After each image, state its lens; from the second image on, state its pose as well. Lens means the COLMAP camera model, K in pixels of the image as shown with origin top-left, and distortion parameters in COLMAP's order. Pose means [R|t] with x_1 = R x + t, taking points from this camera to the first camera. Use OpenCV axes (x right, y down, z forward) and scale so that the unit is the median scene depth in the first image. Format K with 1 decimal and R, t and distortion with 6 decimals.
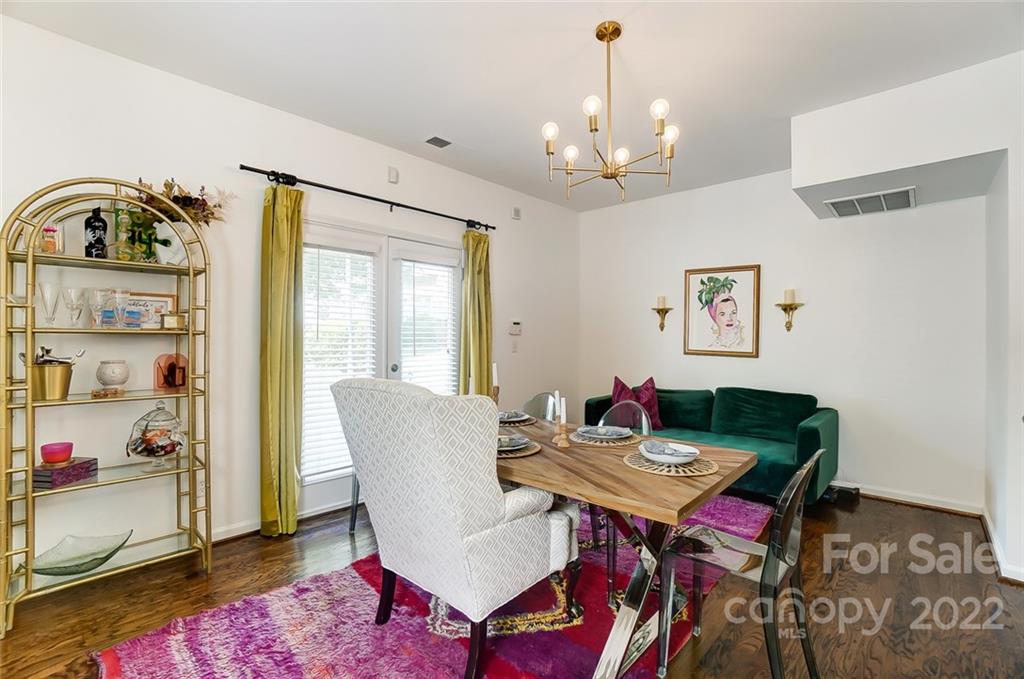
lens RADIAL K [[464.9, 0, 510.0], [0, 464.9, 320.0], [0, 0, 1]] dist [-0.003081, 0.000009]
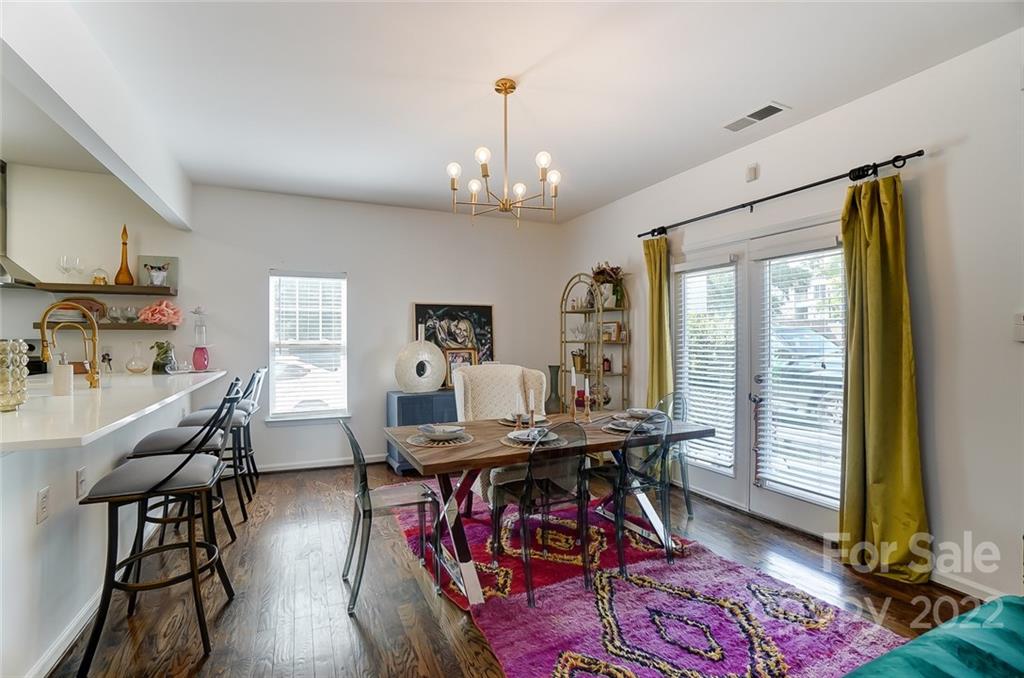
lens RADIAL K [[464.9, 0, 510.0], [0, 464.9, 319.5], [0, 0, 1]] dist [-0.003081, 0.000009]
pose [[-0.396923, -0.033732, -0.917232, 0.828216], [0.023294, 0.998632, -0.046806, 0.024970], [0.917556, -0.039944, -0.395594, 0.911240]]
